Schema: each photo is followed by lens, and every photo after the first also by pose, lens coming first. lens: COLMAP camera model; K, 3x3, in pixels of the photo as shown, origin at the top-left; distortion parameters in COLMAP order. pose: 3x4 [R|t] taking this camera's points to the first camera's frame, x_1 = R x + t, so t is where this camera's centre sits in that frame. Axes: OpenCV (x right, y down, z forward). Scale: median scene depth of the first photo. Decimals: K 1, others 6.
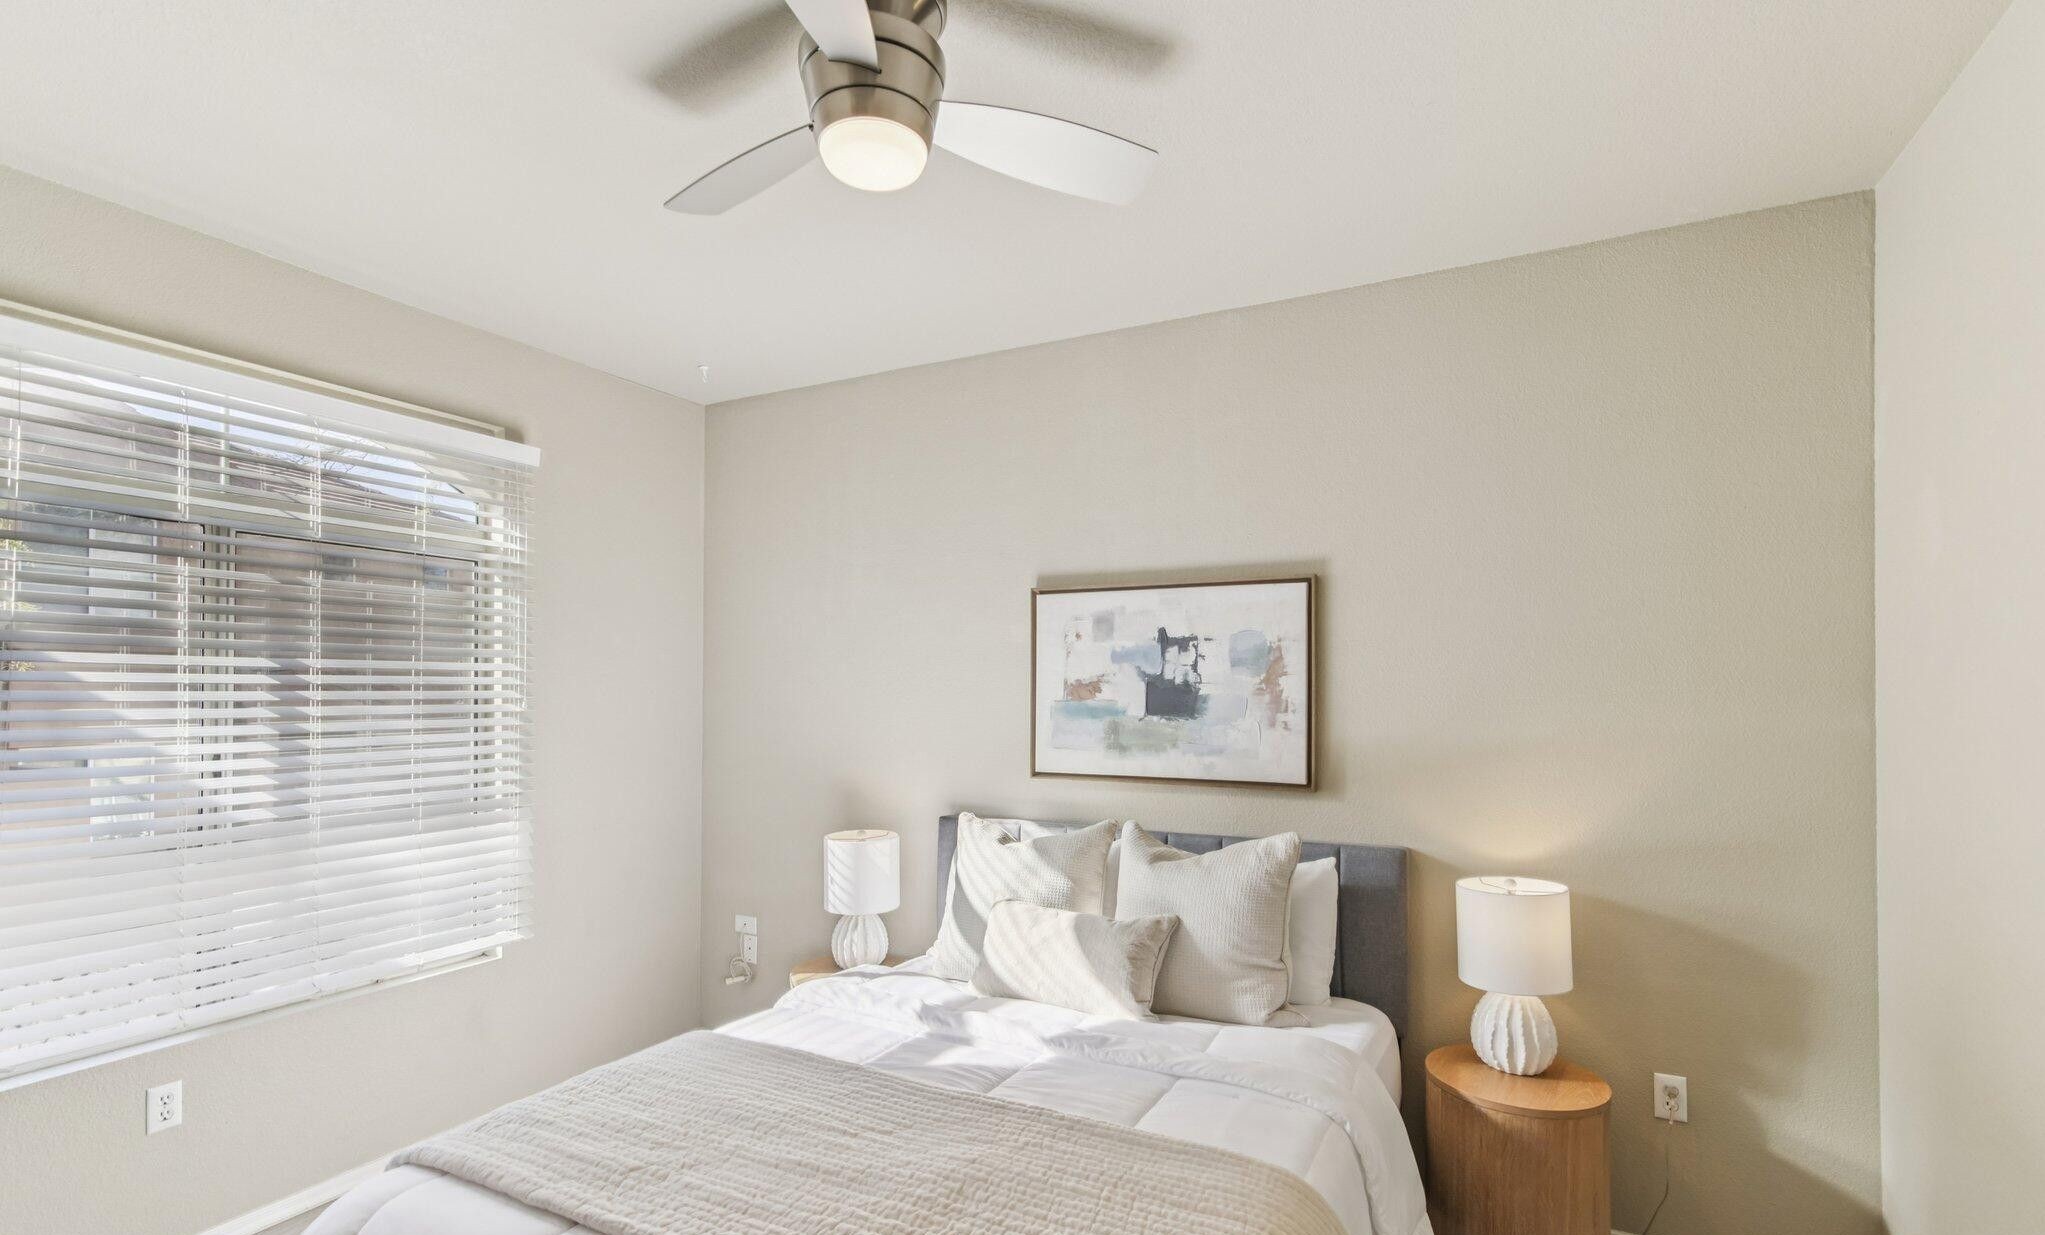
lens RADIAL K [[969.2, 0, 1020.0], [0, 969.2, 691.8], [0, 0, 1]] dist [0.000676, 0.000206]
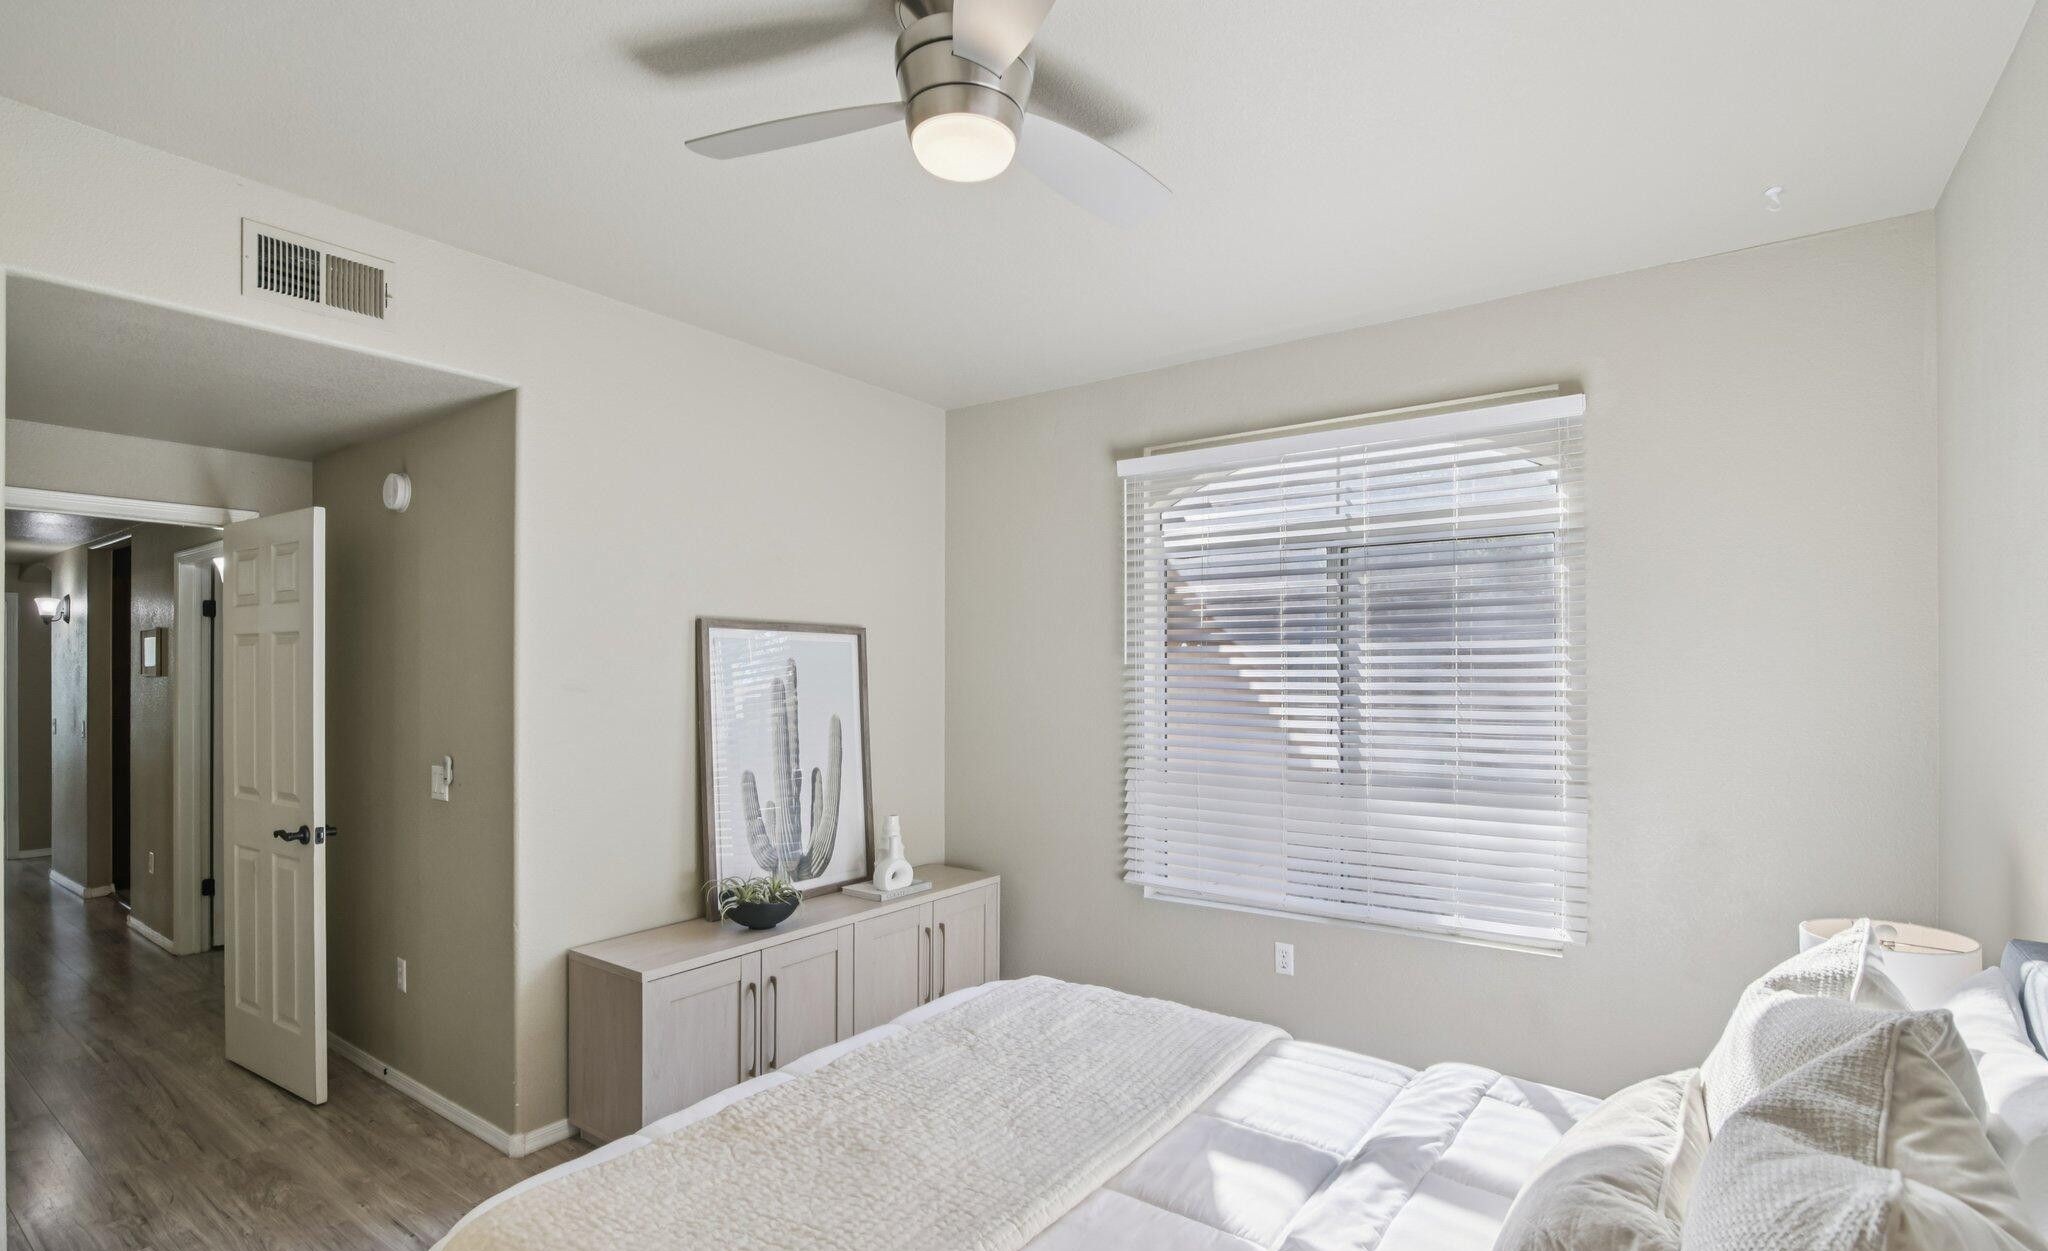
lens RADIAL K [[967.7, 0, 1053.9], [0, 967.7, 674.5], [0, 0, 1]] dist [-0.000626, -0.000310]
pose [[-0.123574, -0.000338, -0.992335, 0.495652], [-0.000837, 1.000000, -0.000237, 0.005983], [0.992335, 0.000801, -0.123574, 0.710743]]
